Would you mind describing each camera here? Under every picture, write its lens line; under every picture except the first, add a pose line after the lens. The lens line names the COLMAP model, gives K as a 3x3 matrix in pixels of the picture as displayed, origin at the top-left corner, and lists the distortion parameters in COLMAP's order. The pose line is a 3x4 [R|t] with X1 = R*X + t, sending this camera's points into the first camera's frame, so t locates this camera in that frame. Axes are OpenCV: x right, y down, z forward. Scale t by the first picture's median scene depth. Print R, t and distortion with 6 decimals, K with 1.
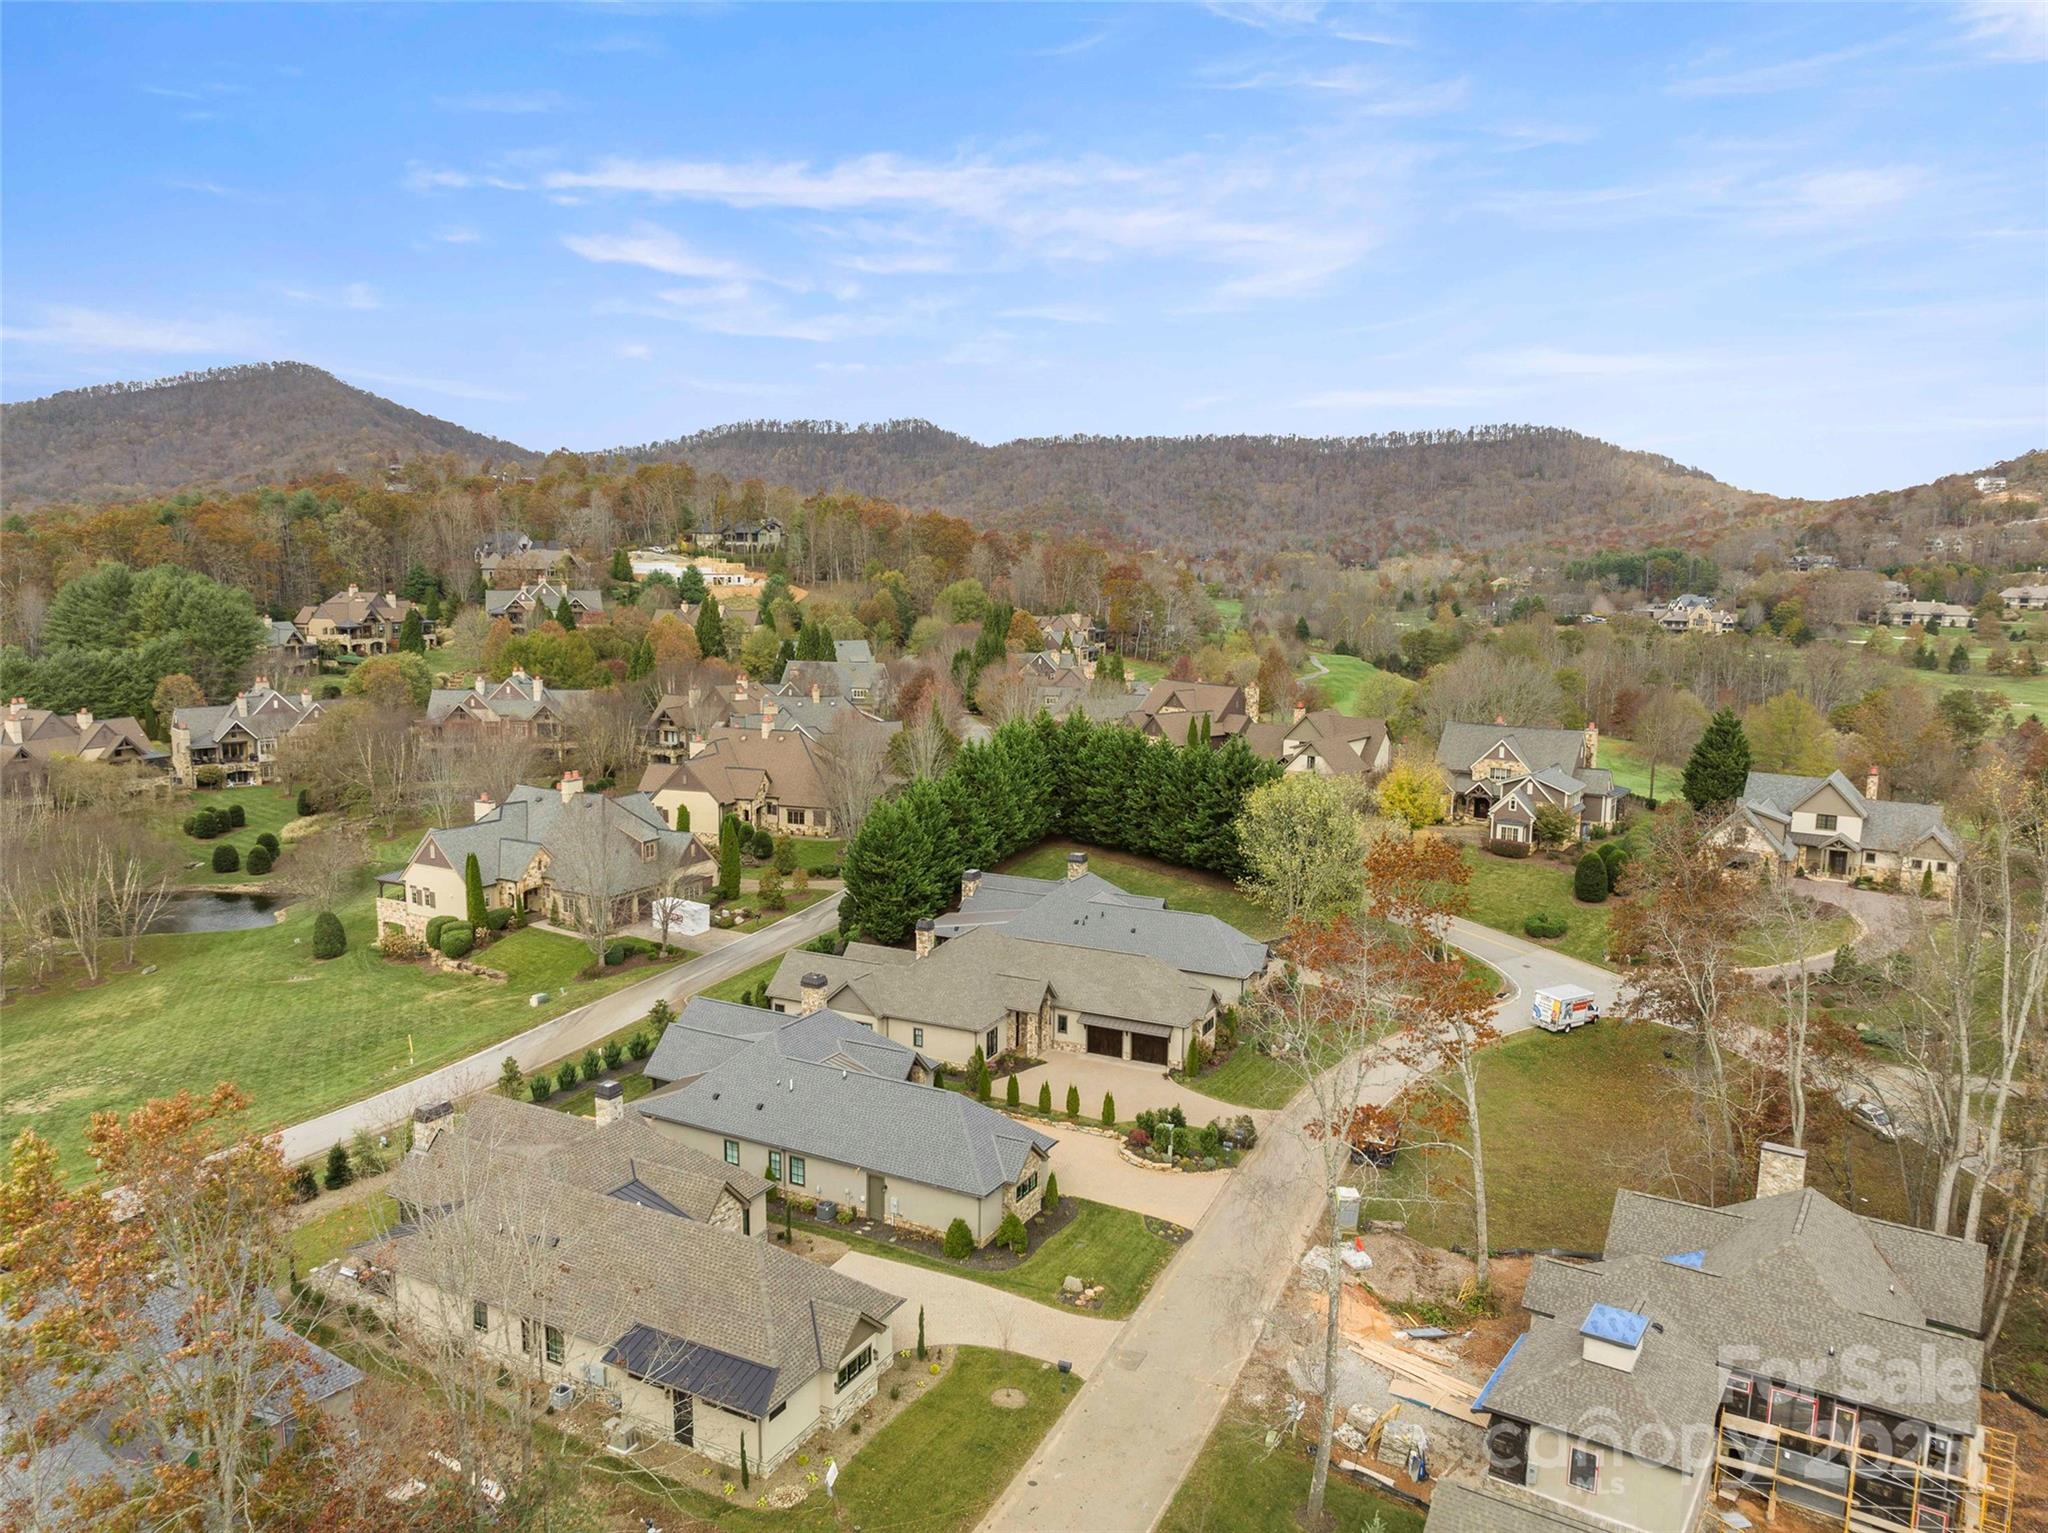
lens RADIAL K [[1438.7, 0, 1024.0], [0, 1438.7, 766.5], [0, 0, 1]] dist [-0.034605, -0.005278]
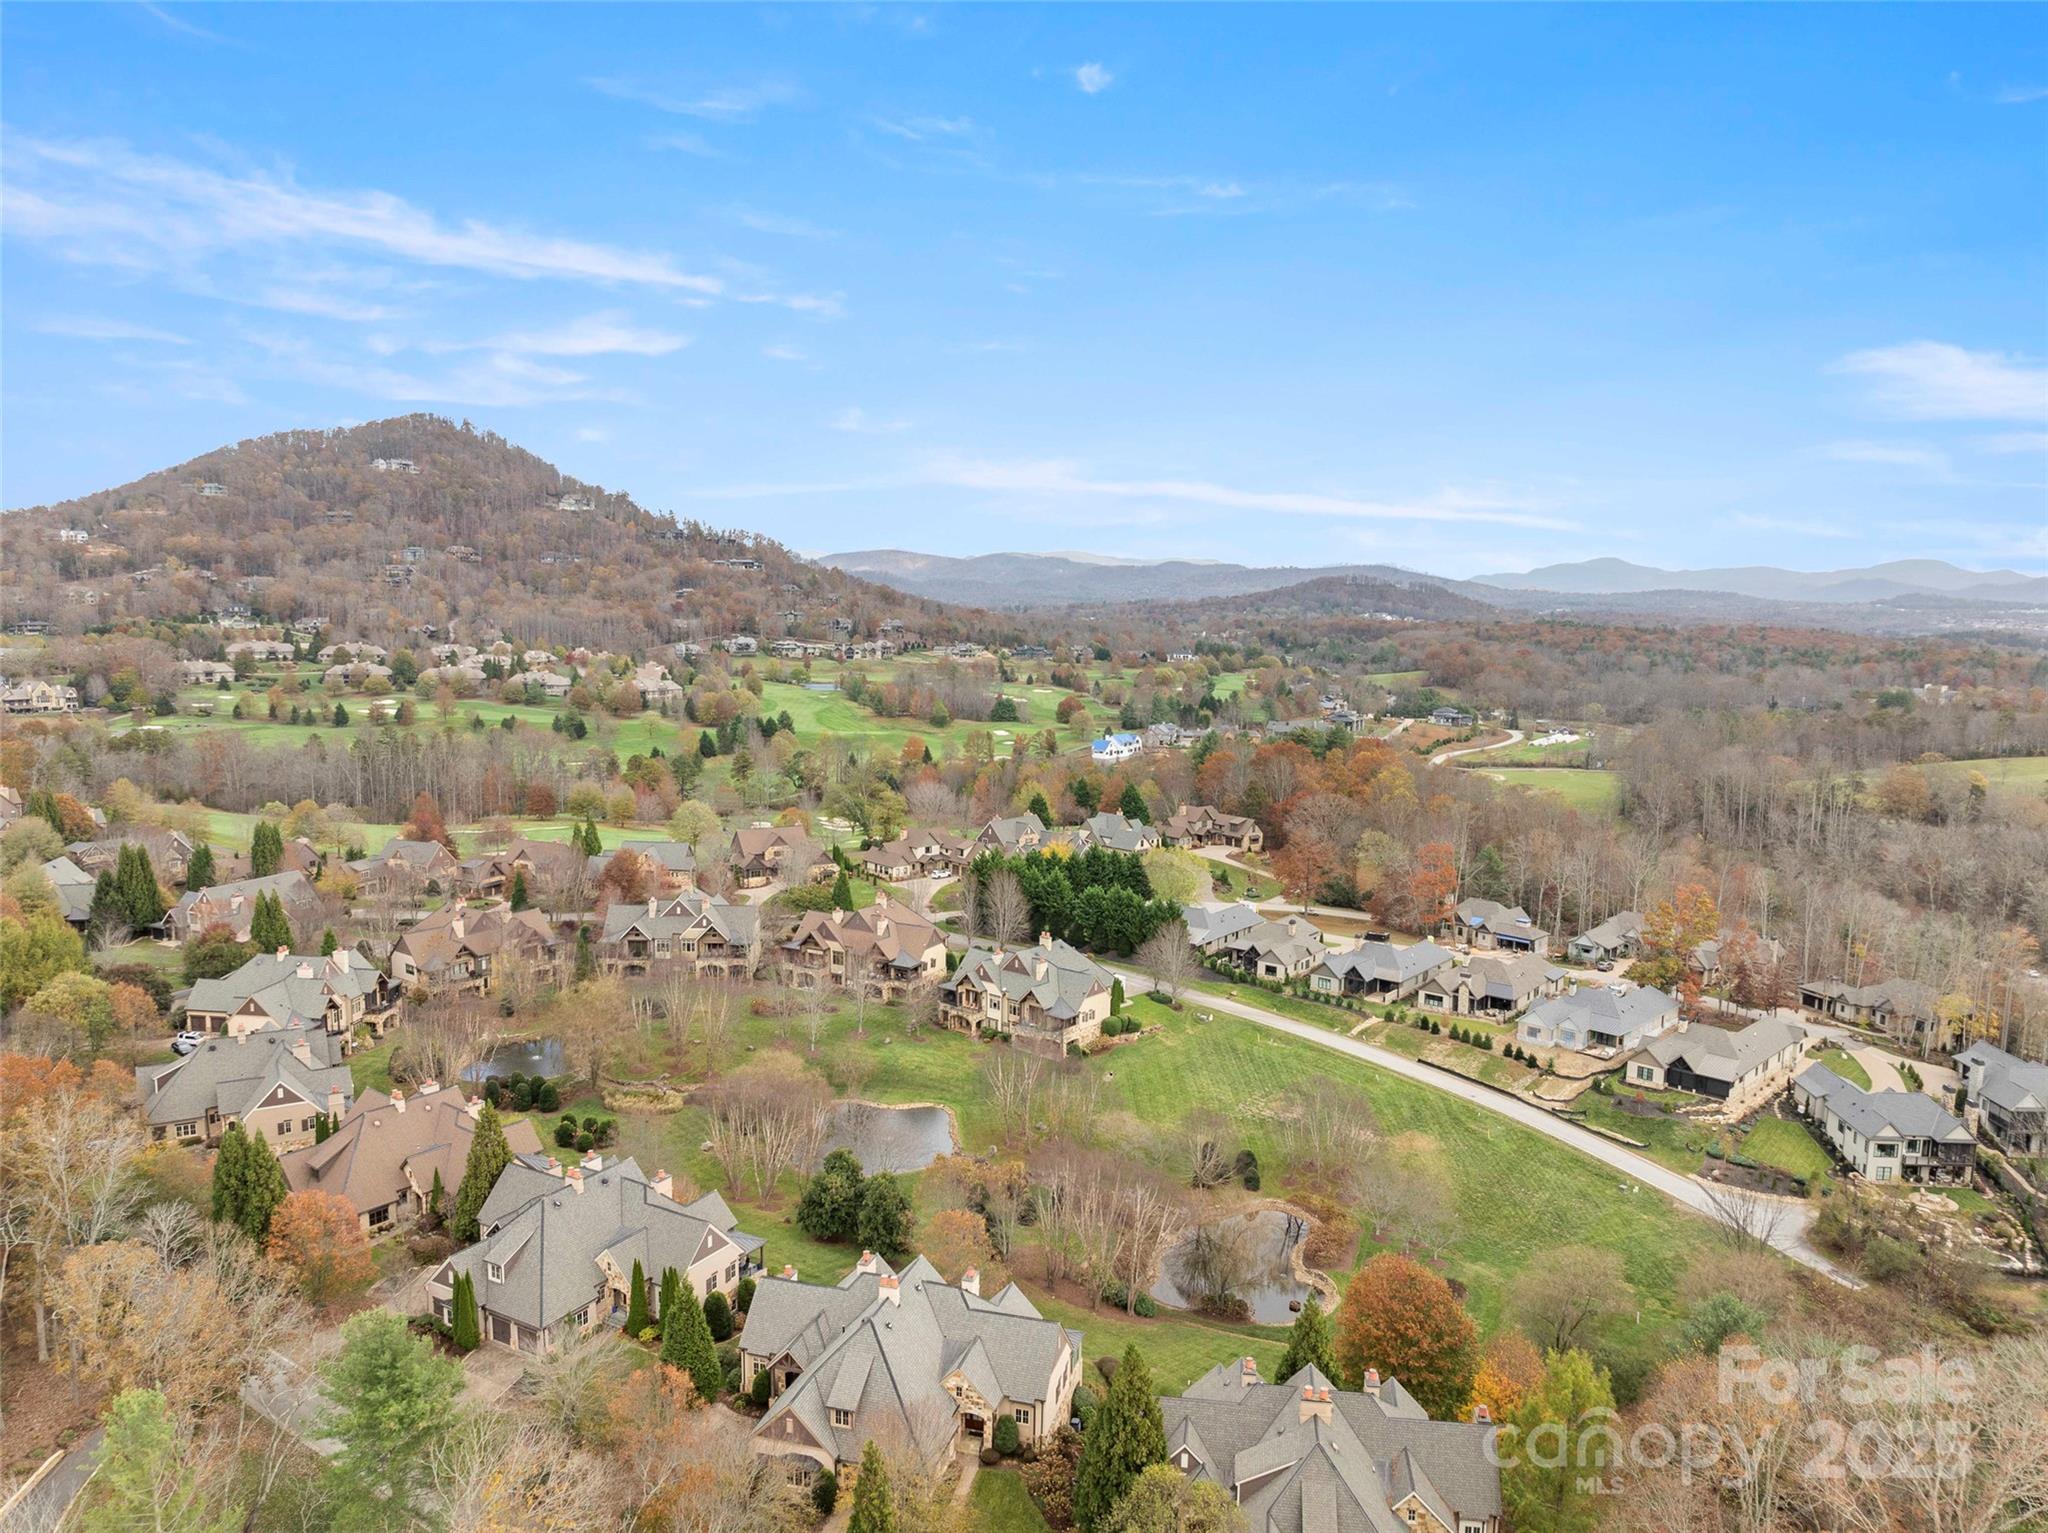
lens RADIAL K [[1438.7, 0, 1024.0], [0, 1438.7, 766.5], [0, 0, 1]] dist [-0.034605, -0.005278]
pose [[0.203158, -0.132487, 0.970141, -1.726188], [0.131684, 0.985499, 0.107009, -0.333236], [-0.970251, 0.106013, 0.217659, 0.554365]]
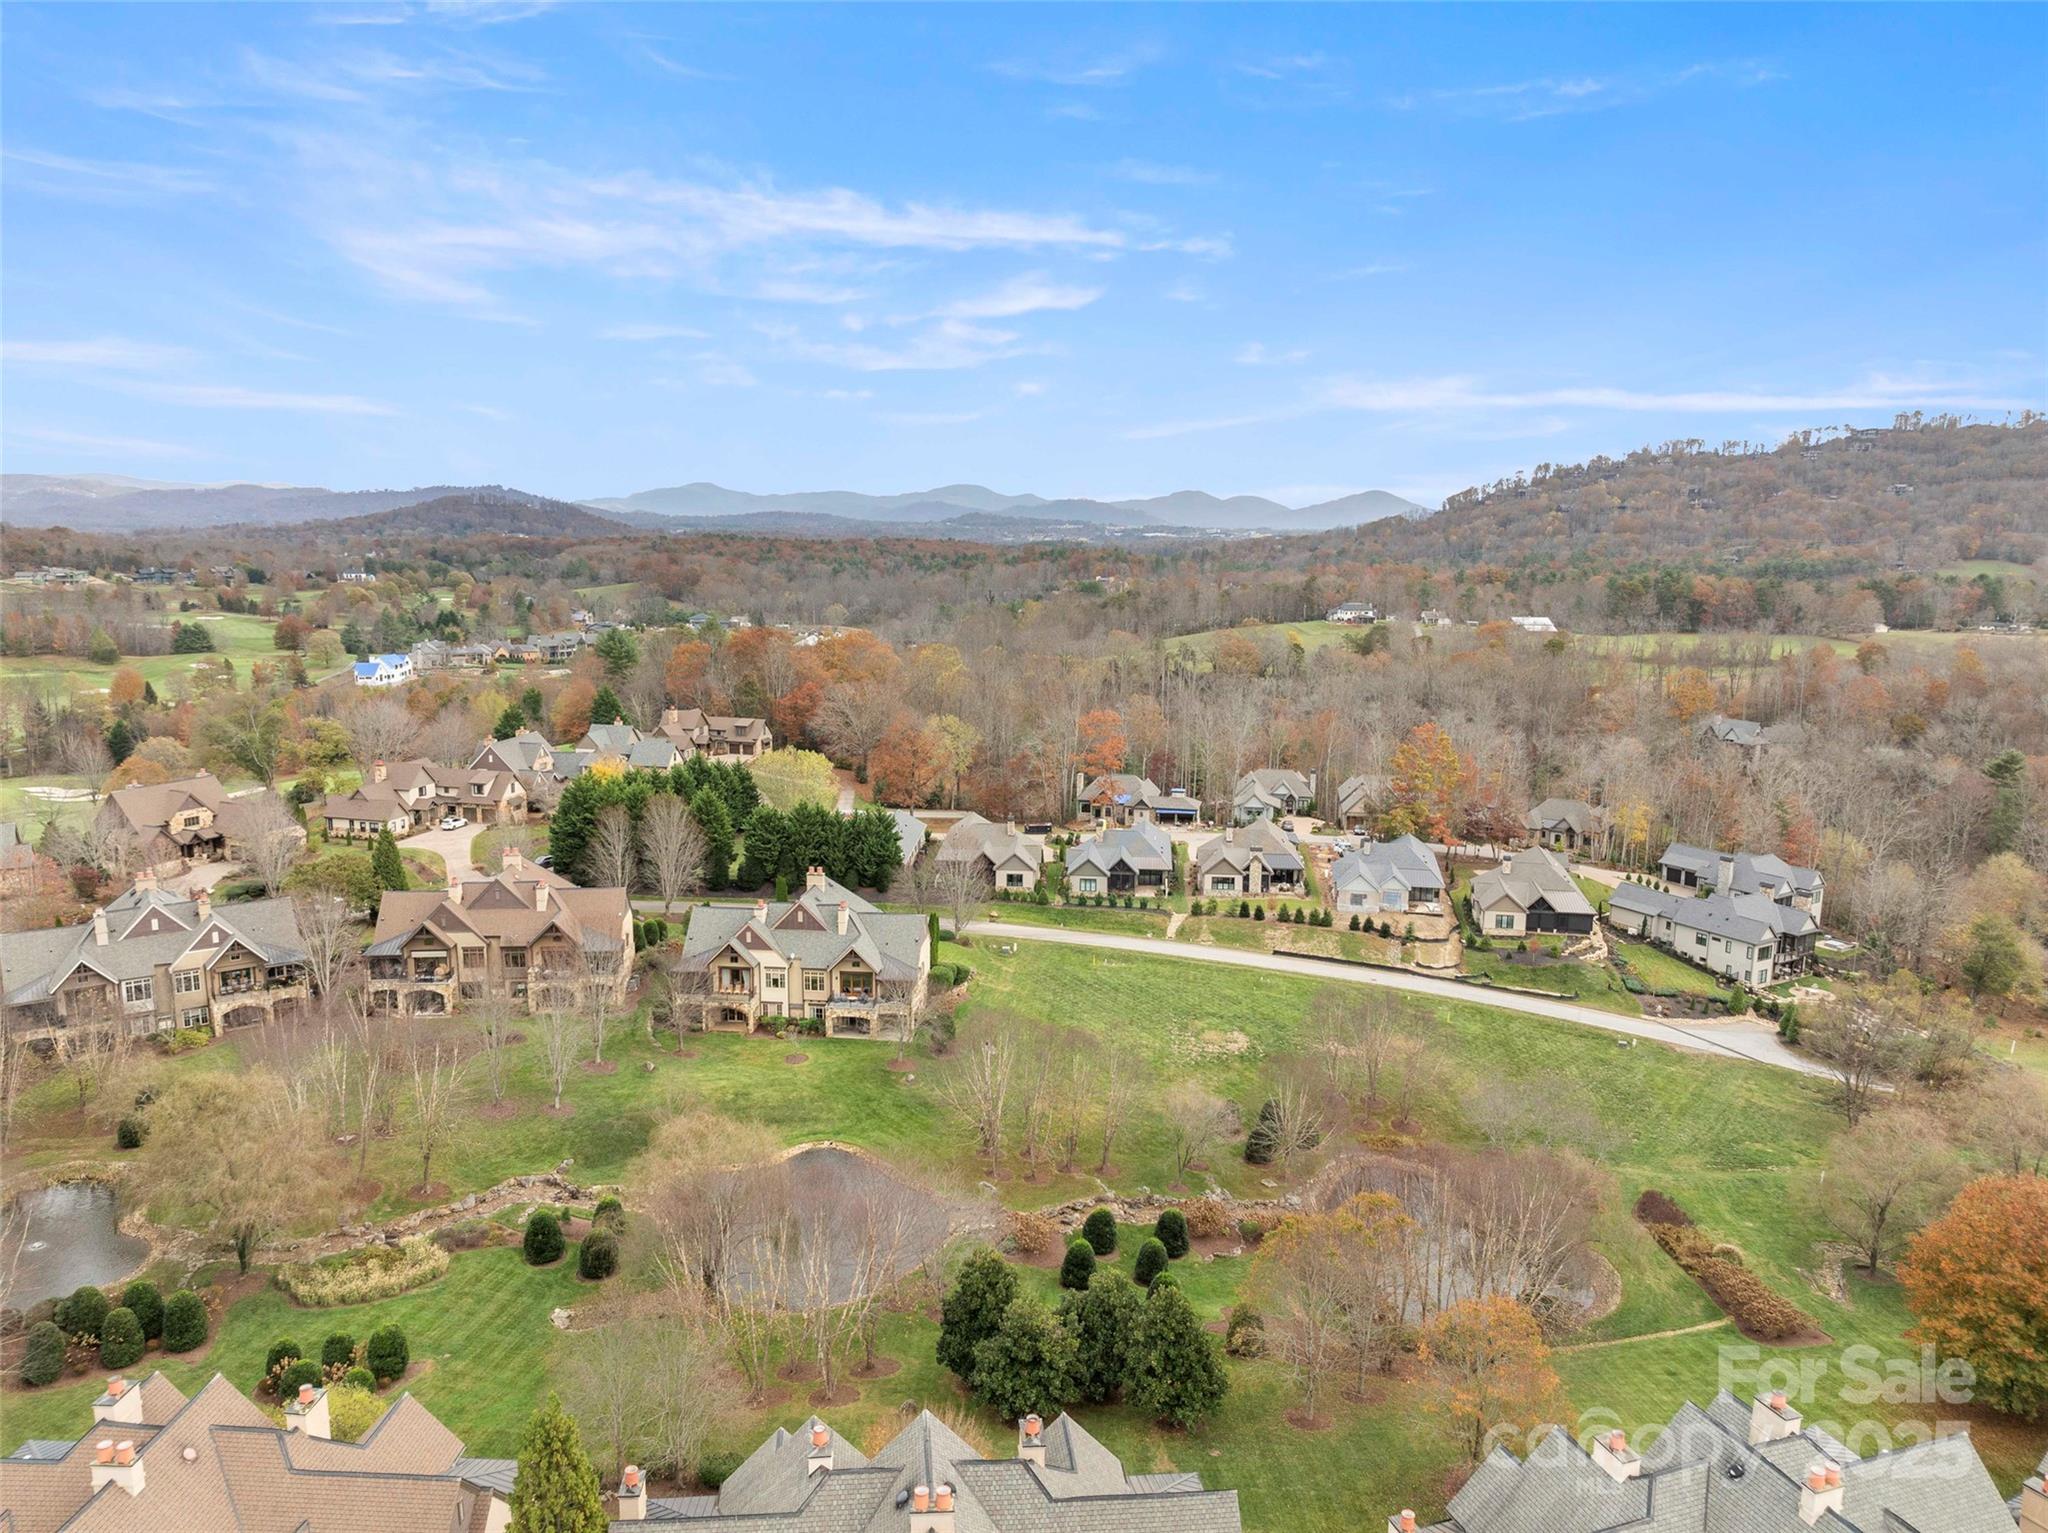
lens RADIAL K [[1438.7, 0, 1024.0], [0, 1438.7, 766.5], [0, 0, 1]] dist [-0.034605, -0.005278]
pose [[-0.390549, -0.170946, 0.904571, -1.278918], [0.118563, 0.965084, 0.233572, -0.296683], [-0.912915, 0.198470, -0.356645, 1.107584]]
